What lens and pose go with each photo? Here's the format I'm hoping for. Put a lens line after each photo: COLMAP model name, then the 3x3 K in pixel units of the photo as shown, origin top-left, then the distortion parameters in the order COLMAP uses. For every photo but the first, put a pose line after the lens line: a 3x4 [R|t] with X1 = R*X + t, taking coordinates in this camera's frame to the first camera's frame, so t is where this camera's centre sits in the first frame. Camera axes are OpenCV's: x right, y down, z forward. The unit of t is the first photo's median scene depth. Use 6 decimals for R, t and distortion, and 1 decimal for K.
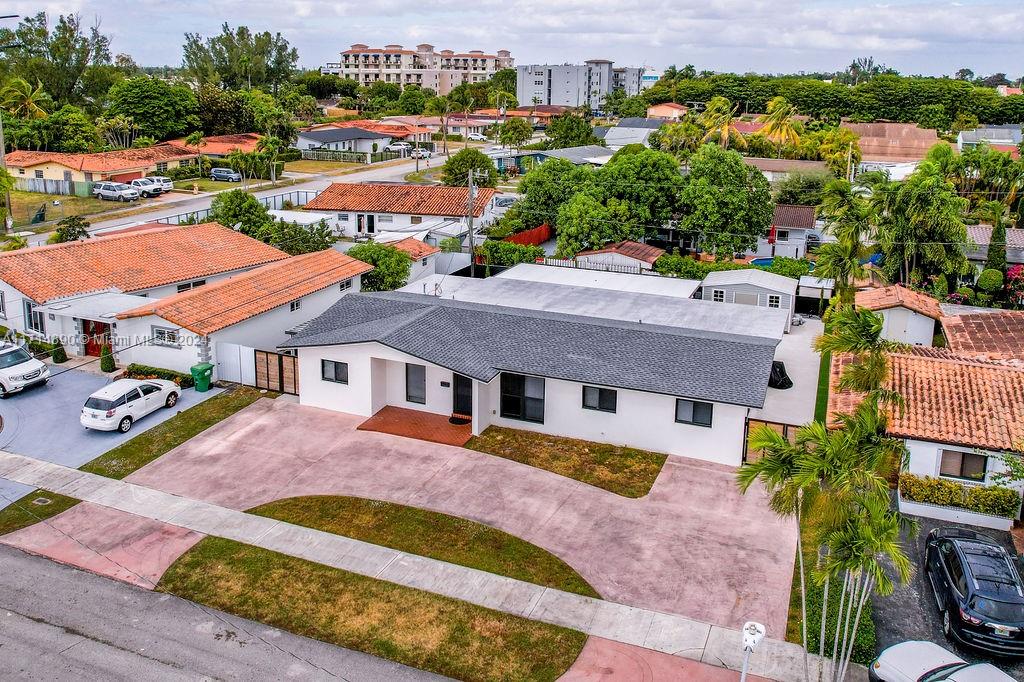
lens RADIAL K [[879.0, 0, 510.6], [0, 879.0, 236.9], [0, 0, 1]] dist [-0.048833, 0.006493]
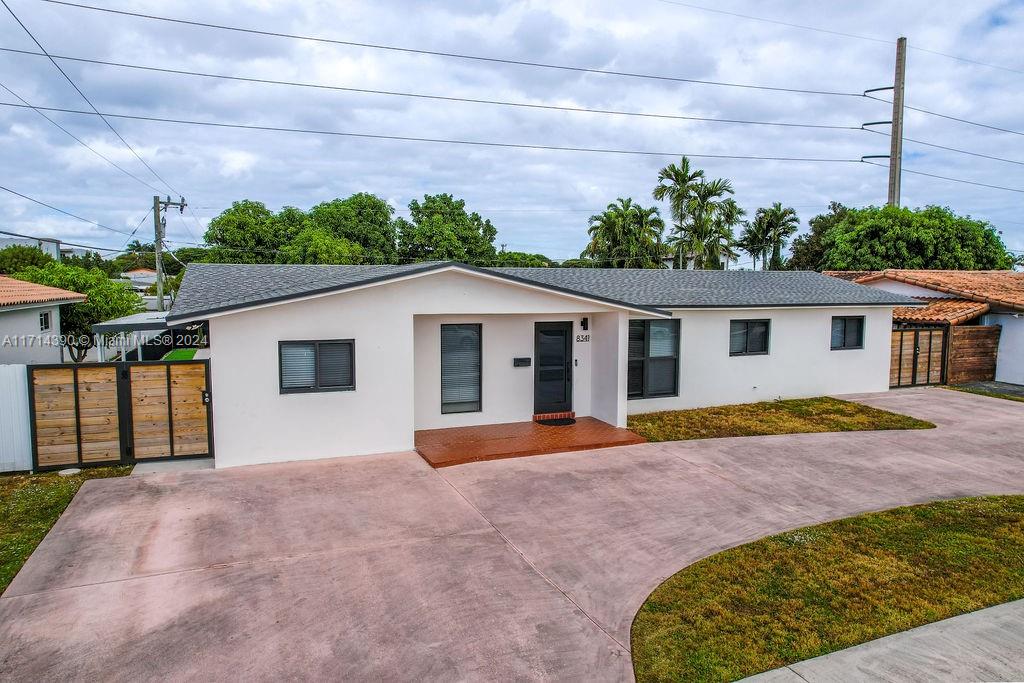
lens RADIAL K [[671.7, 0, 524.9], [0, 671.7, 343.7], [0, 0, 1]] dist [-0.075985, 0.063869]
pose [[0.709643, -0.076177, 0.700431, -0.370526], [0.139394, 0.989667, -0.033594, 0.173758], [-0.690634, 0.121476, 0.712929, 0.712190]]
